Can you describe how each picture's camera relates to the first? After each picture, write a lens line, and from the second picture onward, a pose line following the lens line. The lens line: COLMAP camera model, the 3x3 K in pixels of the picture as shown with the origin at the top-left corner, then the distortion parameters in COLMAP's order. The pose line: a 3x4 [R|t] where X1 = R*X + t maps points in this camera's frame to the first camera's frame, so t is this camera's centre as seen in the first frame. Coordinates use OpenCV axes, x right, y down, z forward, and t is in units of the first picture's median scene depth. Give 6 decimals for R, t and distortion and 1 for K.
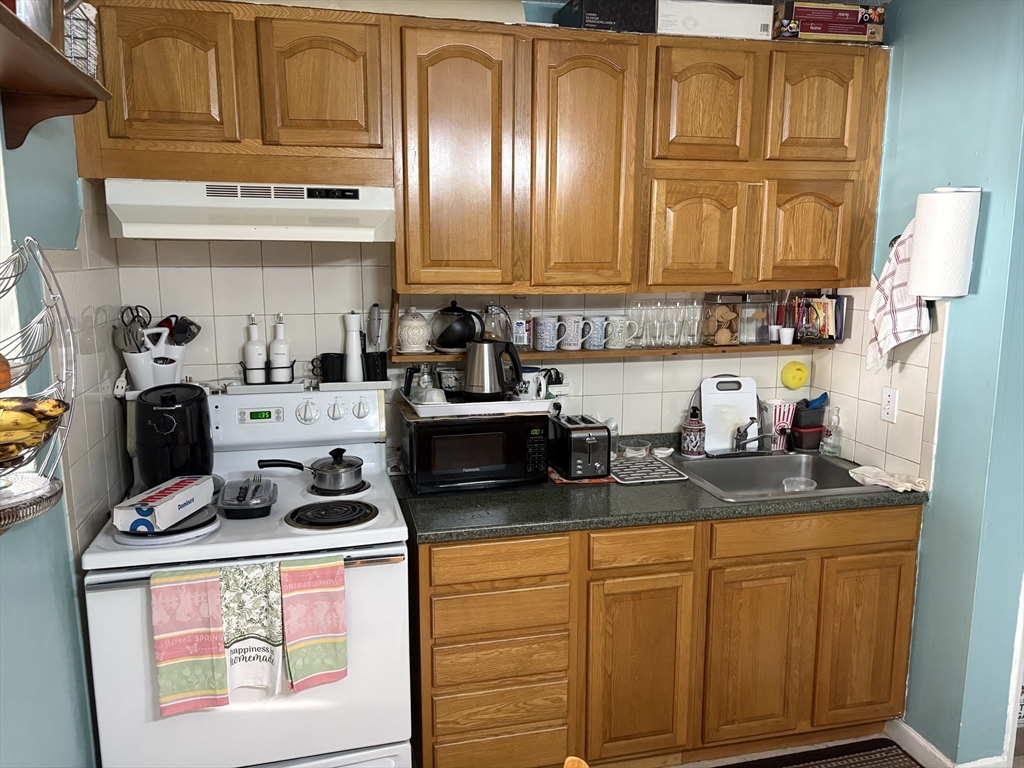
lens RADIAL K [[773.7, 0, 511.5], [0, 773.7, 386.9], [0, 0, 1]] dist [0.041880, -0.042441]
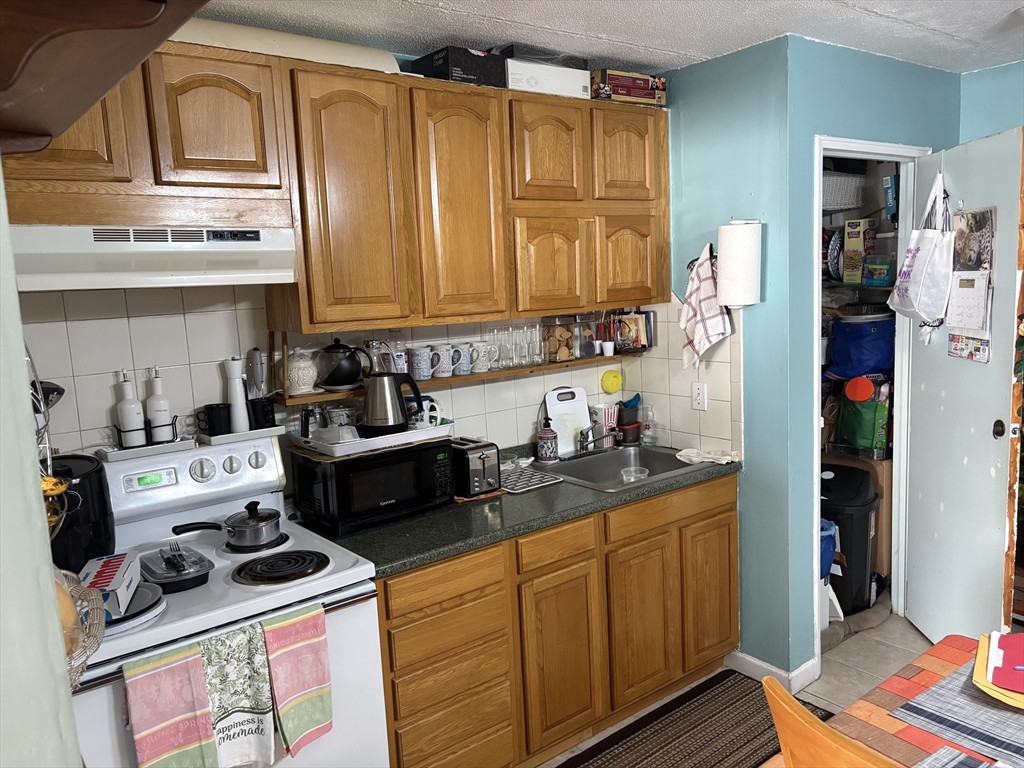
lens RADIAL K [[767.5, 0, 510.9], [0, 767.5, 387.0], [0, 0, 1]] dist [0.050373, -0.058916]
pose [[0.911716, -0.101269, 0.398143, -0.283876], [0.118710, 0.992741, -0.019329, -0.003394], [-0.393295, 0.064886, 0.917120, 0.002336]]
